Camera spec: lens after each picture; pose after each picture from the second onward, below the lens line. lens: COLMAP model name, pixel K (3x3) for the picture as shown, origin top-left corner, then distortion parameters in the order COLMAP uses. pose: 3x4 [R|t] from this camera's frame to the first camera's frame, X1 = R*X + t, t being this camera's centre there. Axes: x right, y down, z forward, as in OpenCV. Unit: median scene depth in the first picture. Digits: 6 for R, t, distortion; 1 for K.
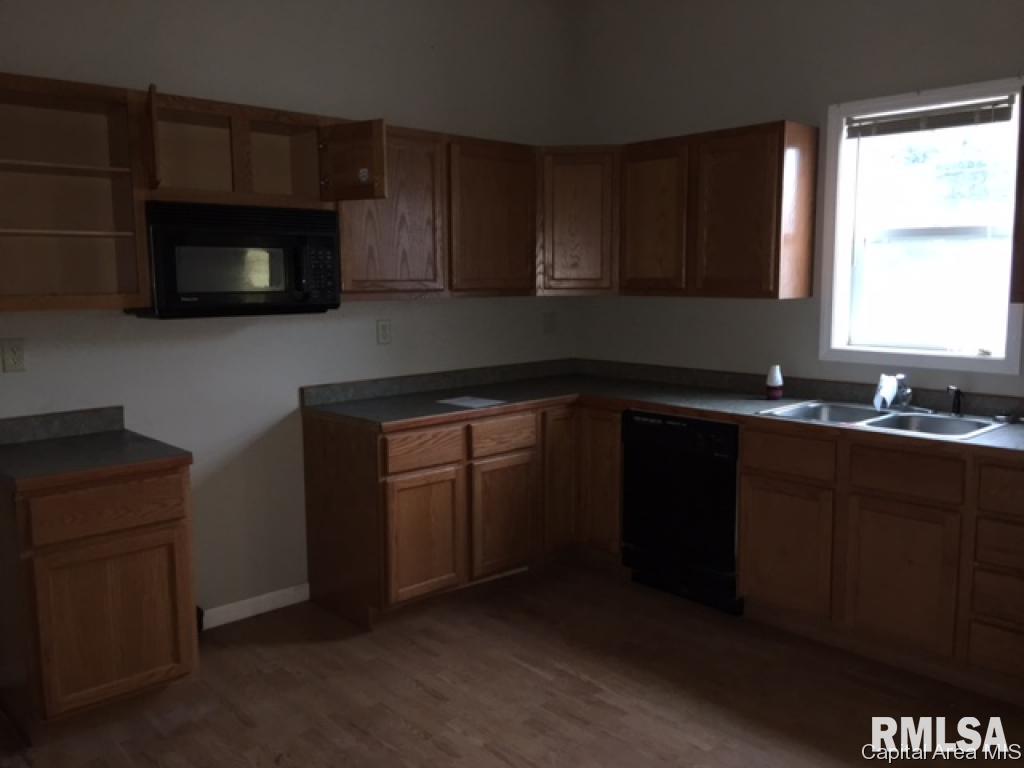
lens RADIAL K [[865.1, 0, 512.0], [0, 865.1, 380.8], [0, 0, 1]] dist [0.050634, -0.045891]
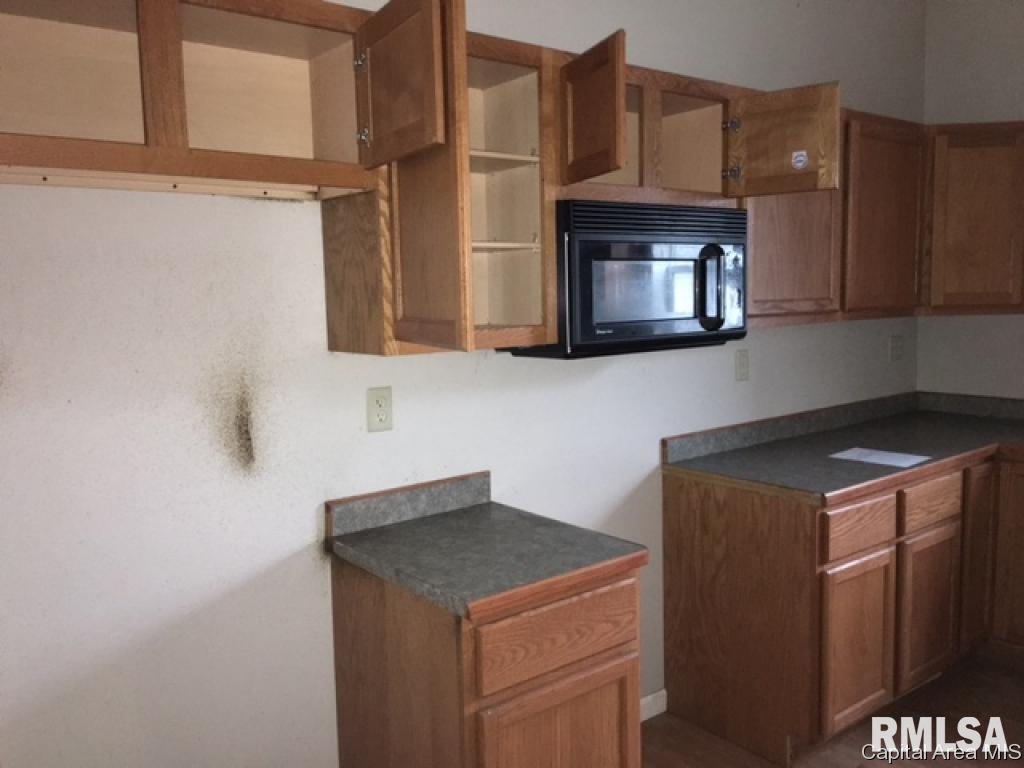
lens RADIAL K [[865.1, 0, 509.3], [0, 865.1, 386.8], [0, 0, 1]] dist [0.050634, -0.045891]
pose [[0.996766, -0.004513, -0.080229, -0.351042], [0.003914, 0.999963, -0.007625, -0.037451], [0.080260, 0.007286, 0.996747, 0.233832]]
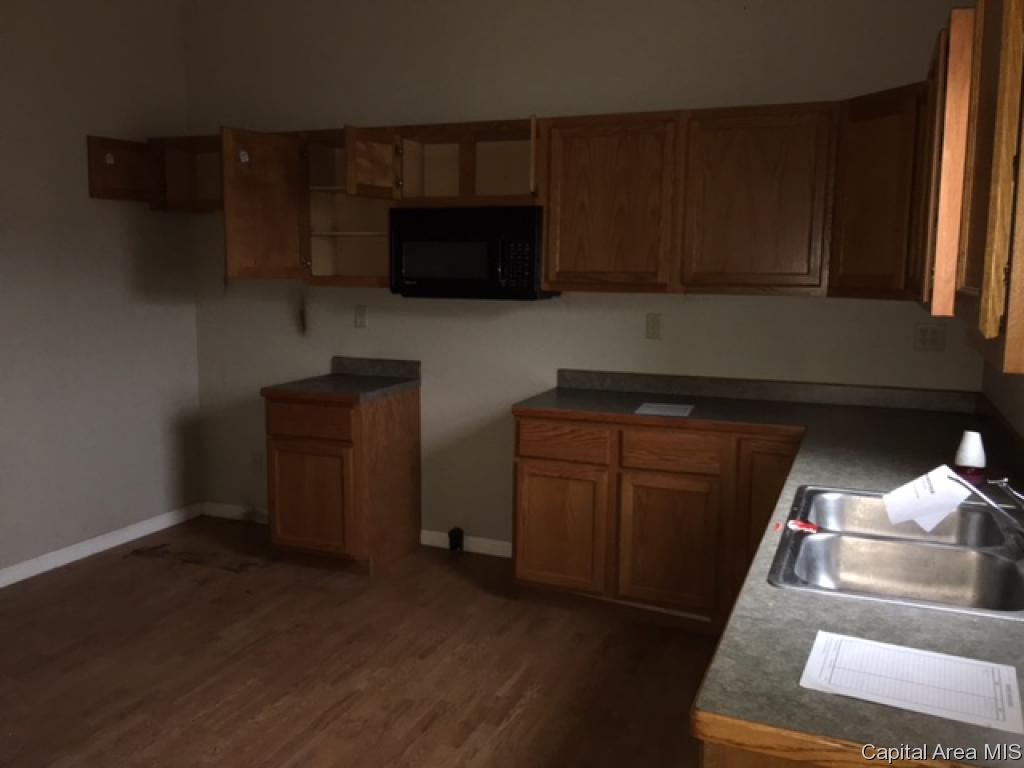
lens RADIAL K [[865.1, 0, 509.6], [0, 865.1, 386.8], [0, 0, 1]] dist [0.050634, -0.045891]
pose [[0.421460, 0.136822, -0.896466, 0.774167], [-0.124262, 0.987941, 0.092364, -0.069611], [0.898293, 0.072469, 0.433379, 0.524804]]
